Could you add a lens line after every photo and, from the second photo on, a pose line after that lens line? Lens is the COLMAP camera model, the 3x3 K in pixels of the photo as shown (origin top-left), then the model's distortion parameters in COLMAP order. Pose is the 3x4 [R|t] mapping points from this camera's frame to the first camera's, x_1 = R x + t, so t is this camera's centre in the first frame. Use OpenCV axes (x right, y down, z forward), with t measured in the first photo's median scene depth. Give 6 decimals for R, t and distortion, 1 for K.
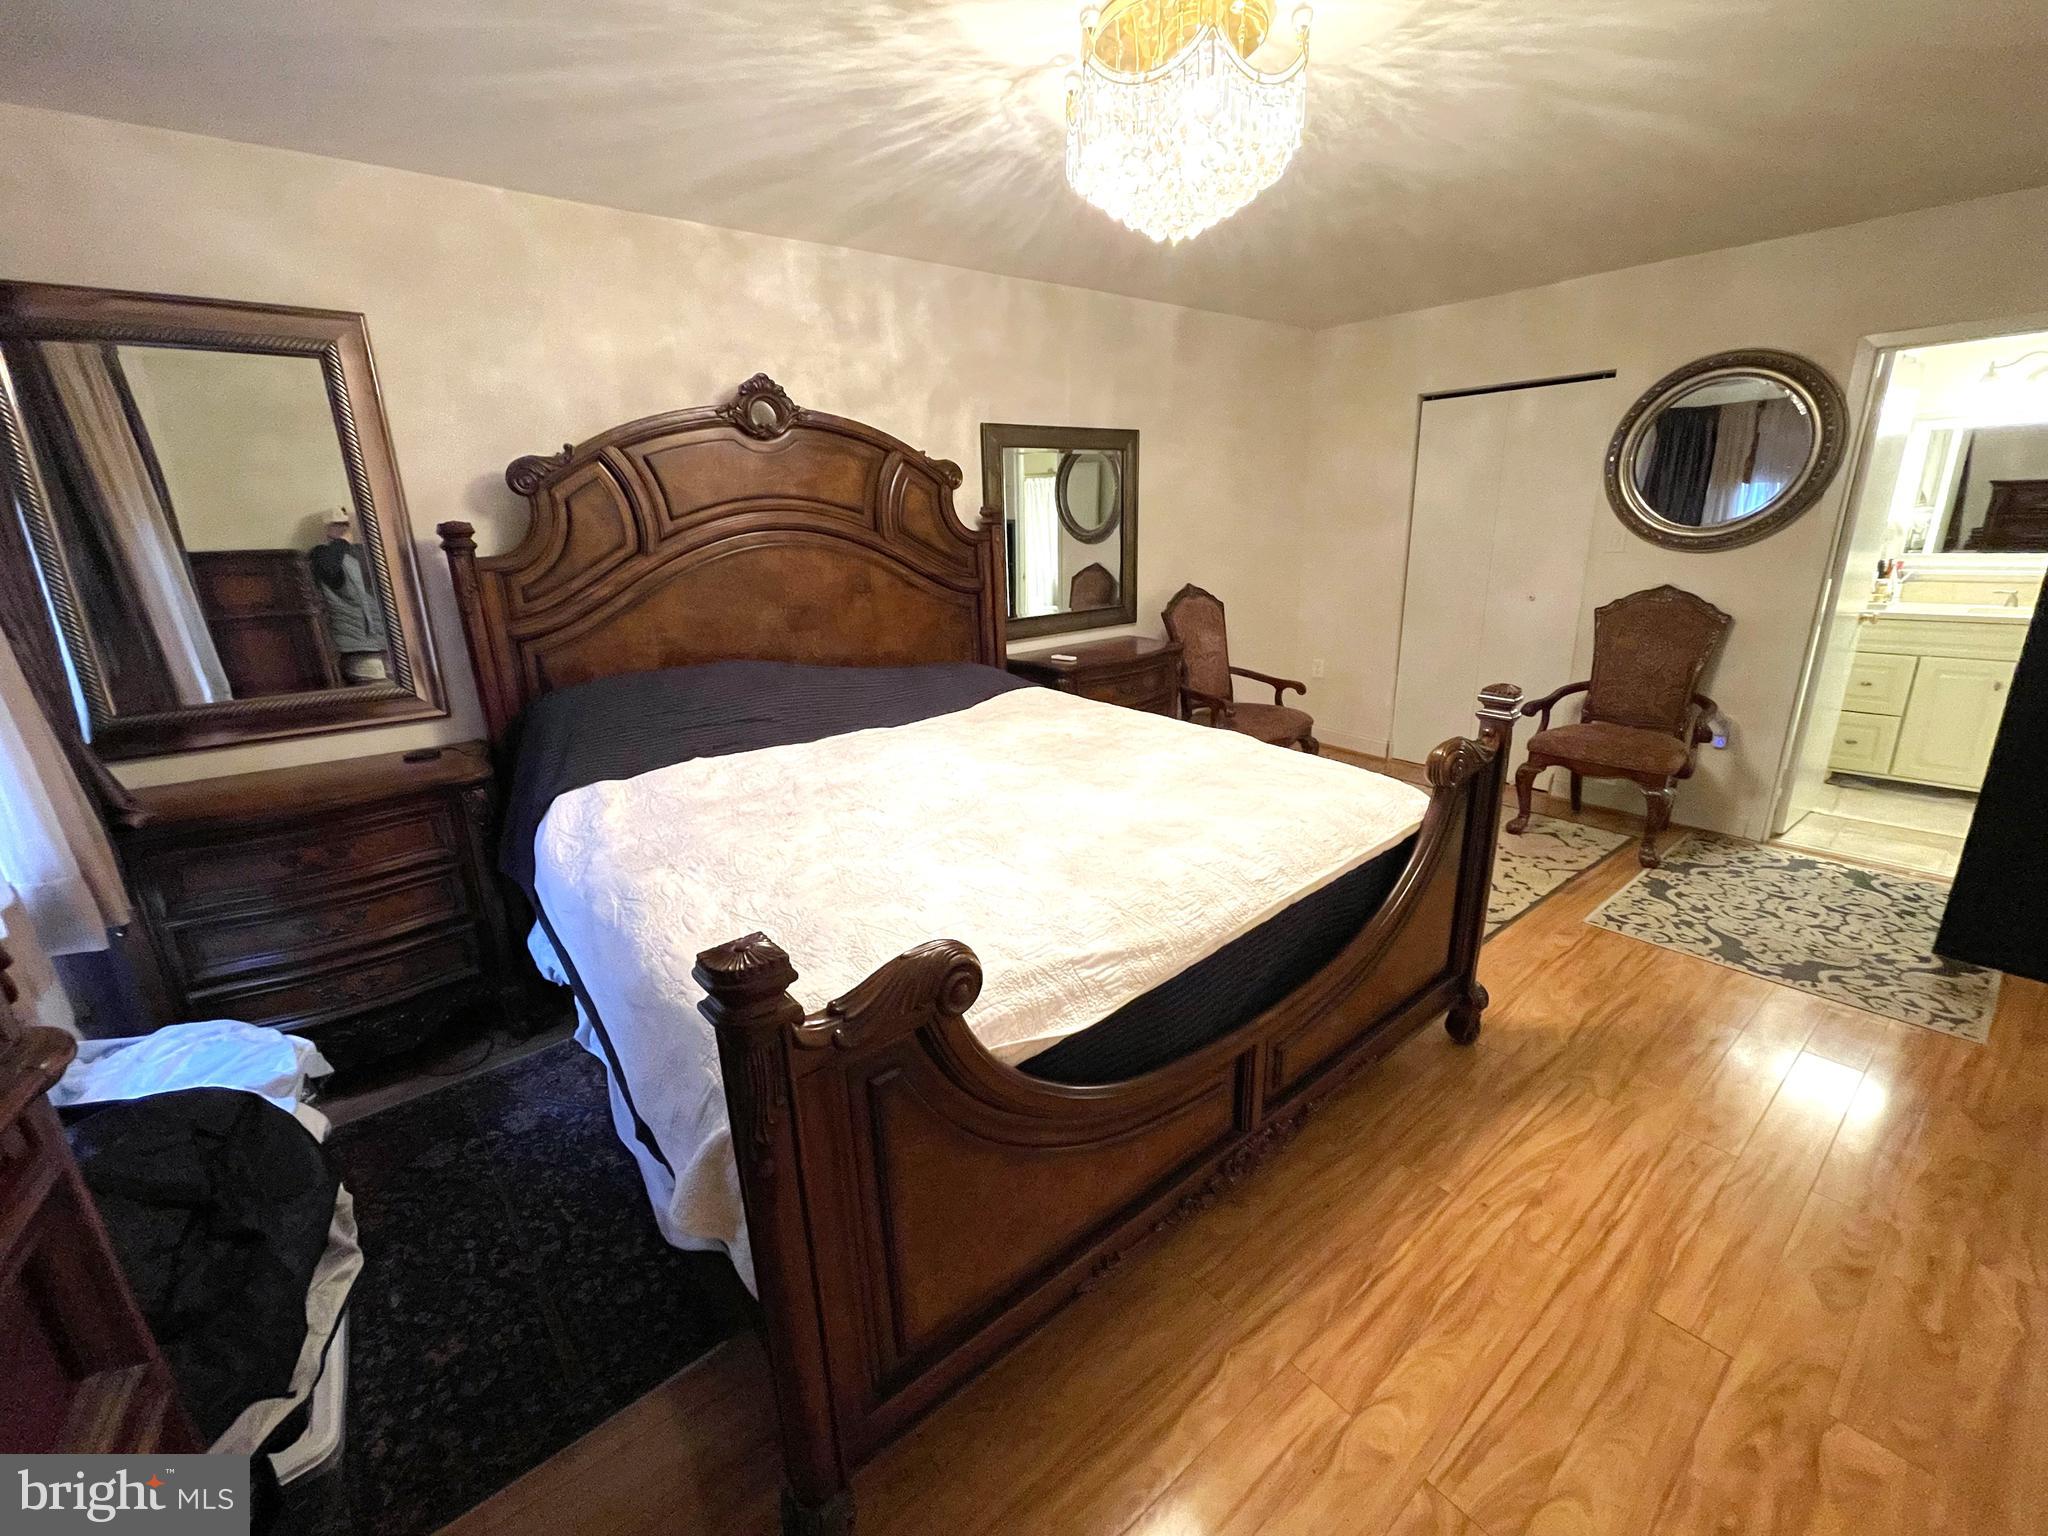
lens RADIAL K [[824.5, 0, 1016.2], [0, 824.5, 761.5], [0, 0, 1]] dist [-0.005825, 0.000848]
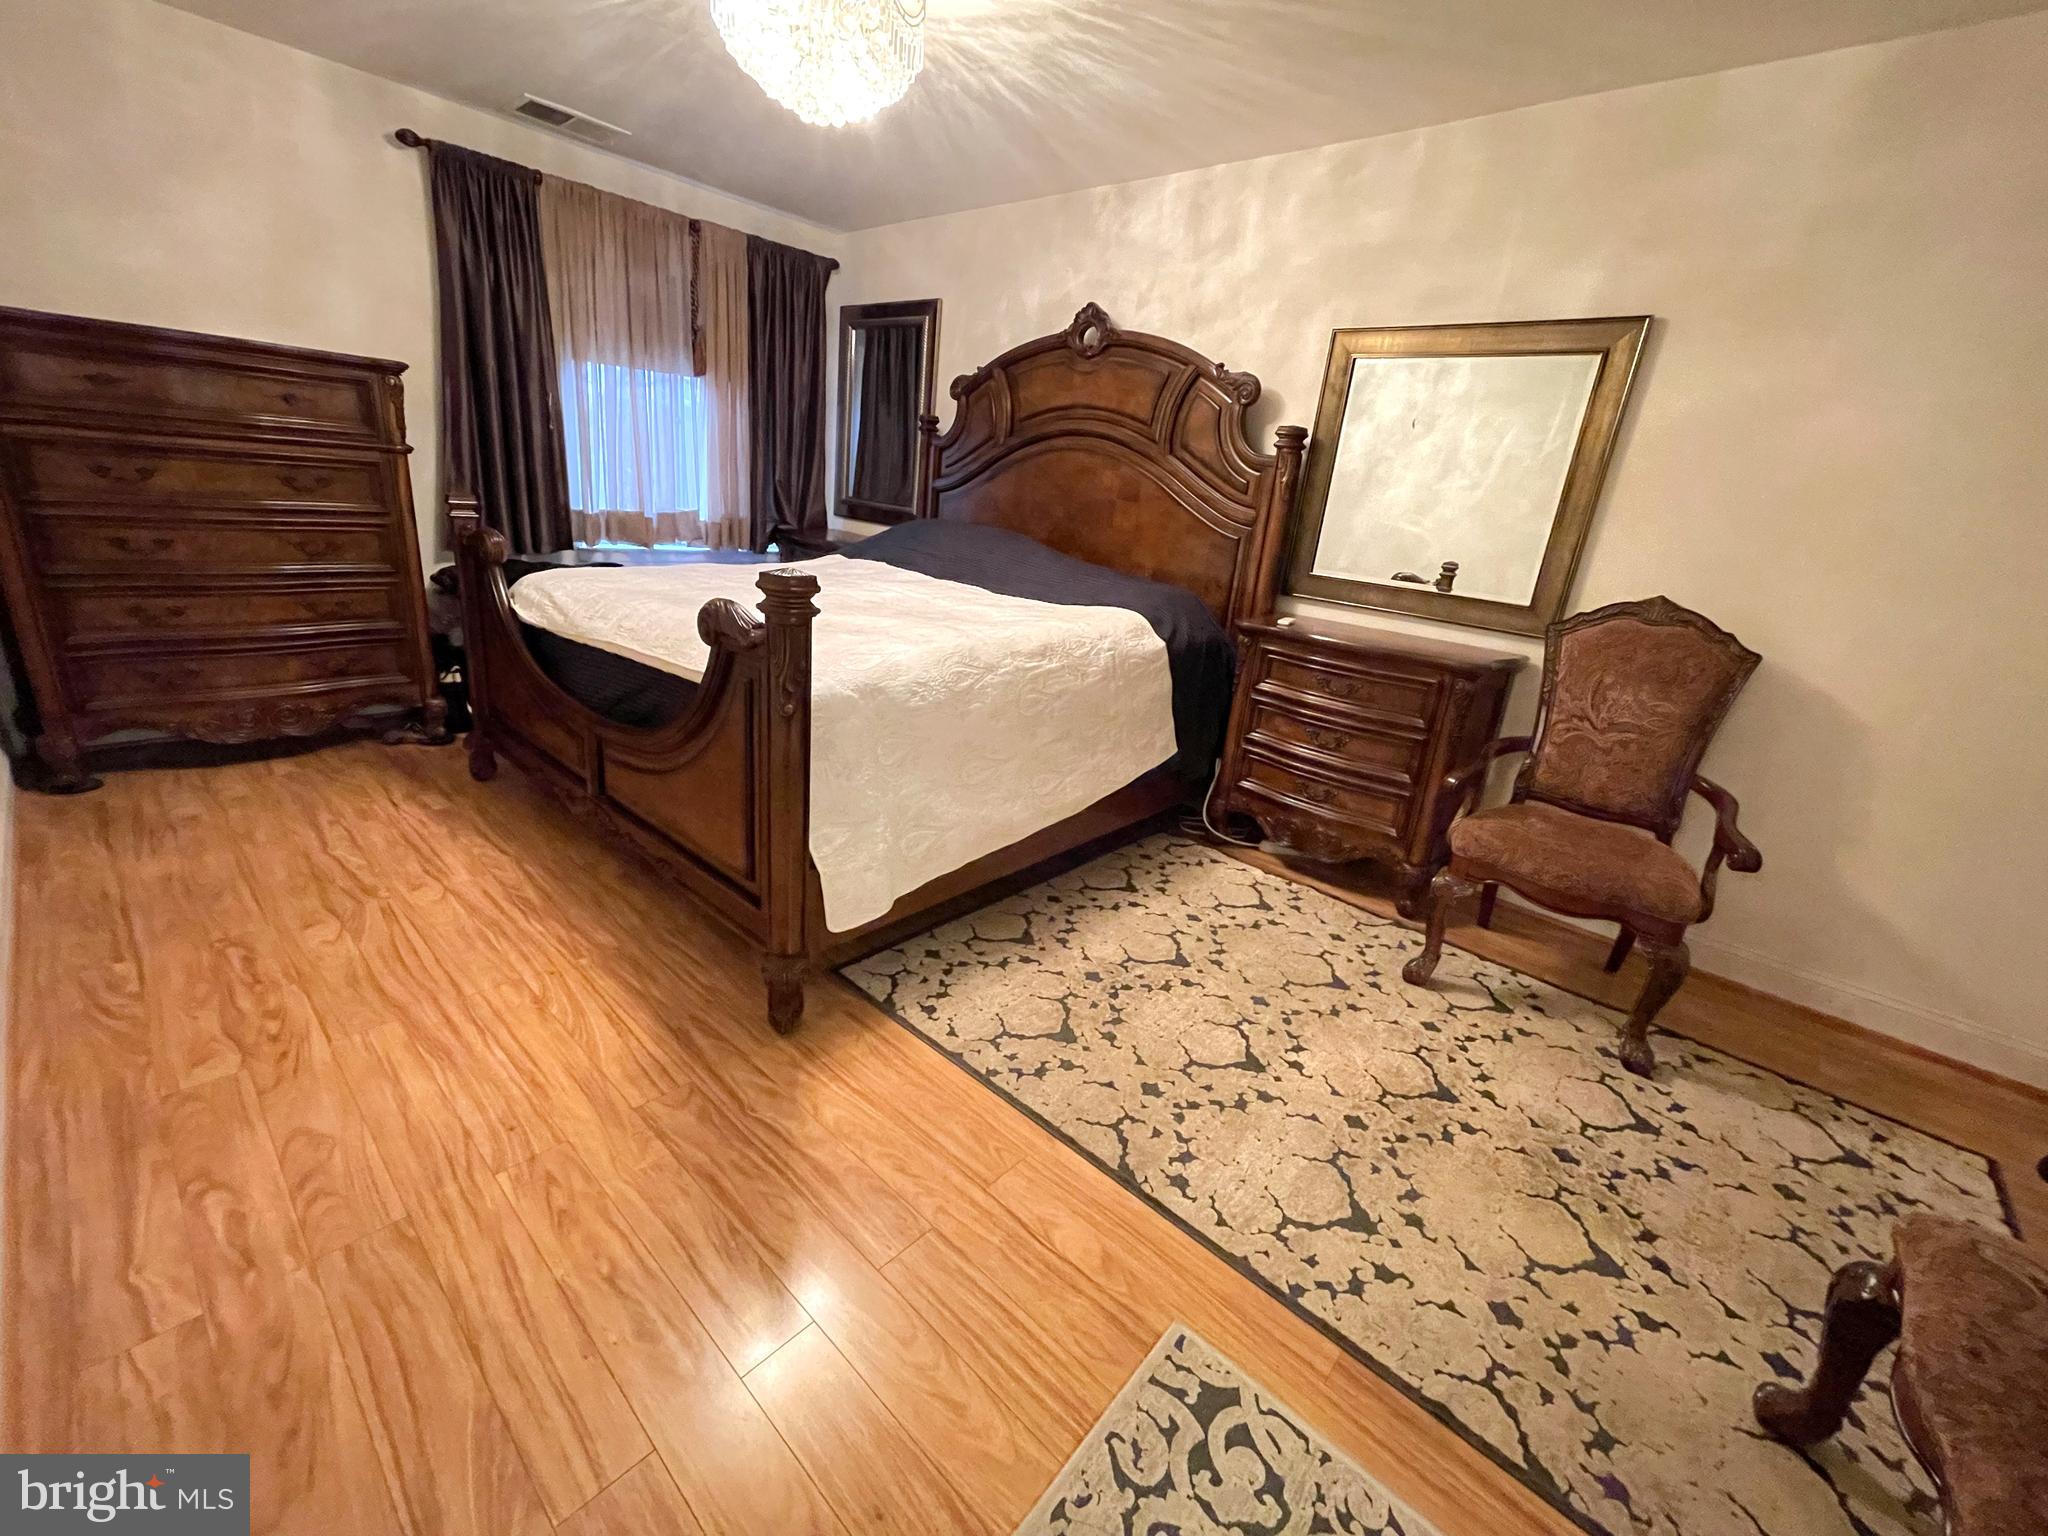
lens RADIAL K [[824.5, 0, 1018.1], [0, 824.5, 760.3], [0, 0, 1]] dist [-0.005825, 0.000848]
pose [[0.173677, 0.362120, -0.915809, 1.095495], [-0.375559, 0.884019, 0.278328, -0.182795], [0.910380, 0.295601, 0.289531, 0.797787]]
